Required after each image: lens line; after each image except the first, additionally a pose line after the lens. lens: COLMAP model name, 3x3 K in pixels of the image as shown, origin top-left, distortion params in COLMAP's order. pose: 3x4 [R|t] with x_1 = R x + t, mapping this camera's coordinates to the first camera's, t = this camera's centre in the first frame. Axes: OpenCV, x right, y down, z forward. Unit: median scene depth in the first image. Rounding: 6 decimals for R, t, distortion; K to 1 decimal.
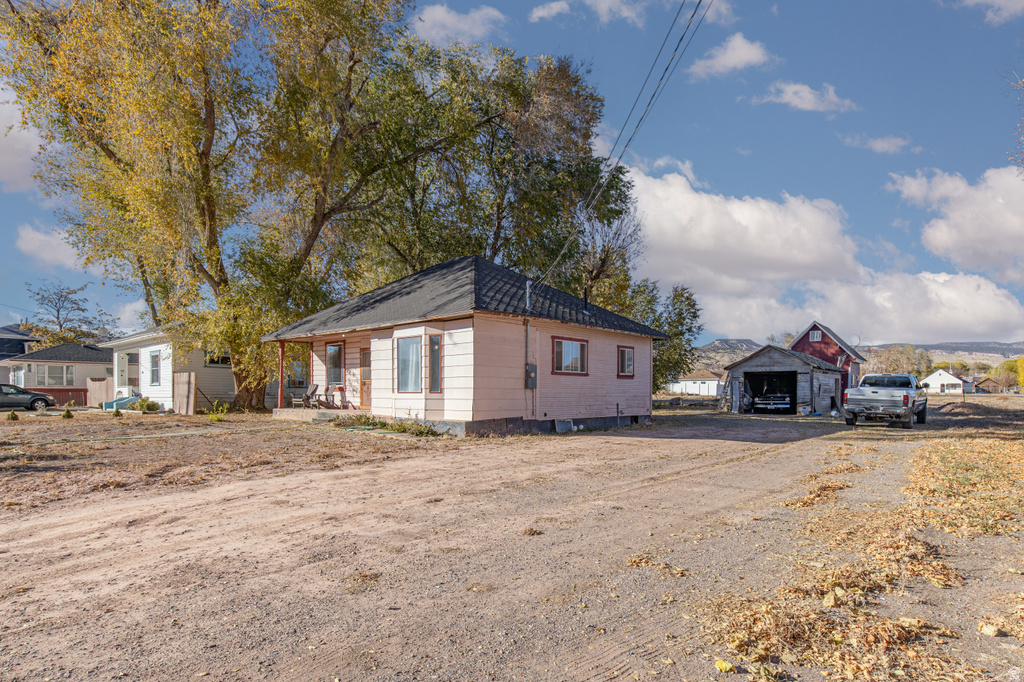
lens RADIAL K [[564.9, 0, 511.3], [0, 564.9, 396.0], [0, 0, 1]] dist [0.000755, 0.000056]
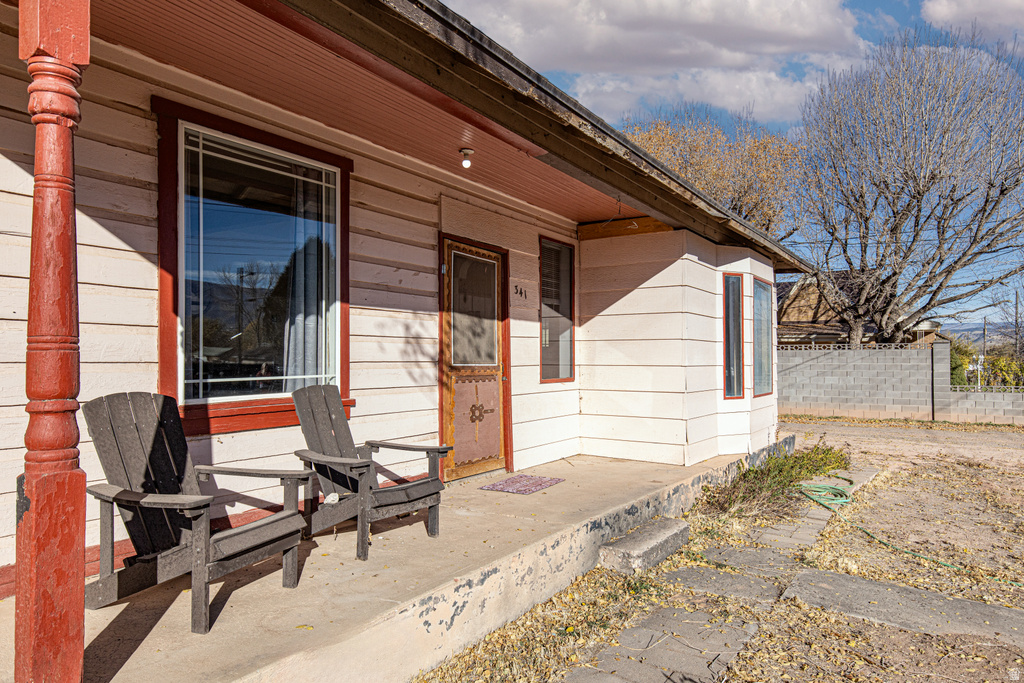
lens RADIAL K [[643.1, 0, 516.4], [0, 643.1, 351.0], [0, 0, 1]] dist [0.019402, 0.000340]
pose [[-0.155119, 0.007758, 0.987865, -0.660630], [0.004803, 0.999963, -0.007098, -0.038187], [-0.987884, 0.003644, -0.155151, 1.226020]]
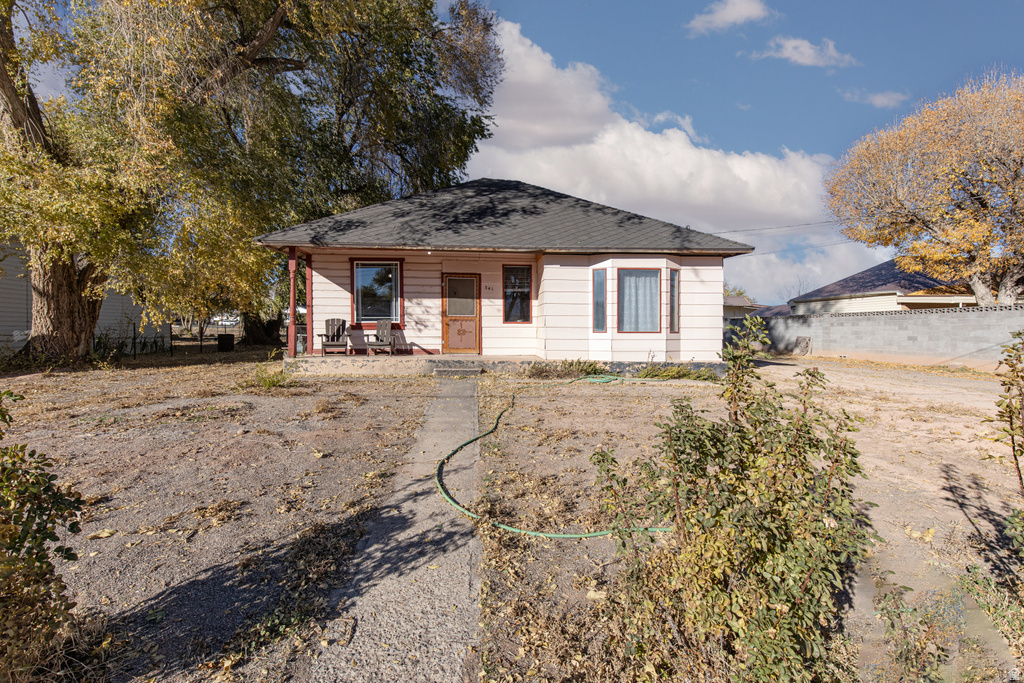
lens RADIAL K [[463.3, 0, 513.1], [0, 463.3, 337.4], [0, 0, 1]] dist [0.000153, -0.000092]
pose [[0.677881, -0.013198, 0.735053, -0.797067], [0.003241, 0.999883, 0.014965, -0.008615], [-0.735165, -0.007762, 0.677844, 0.620318]]
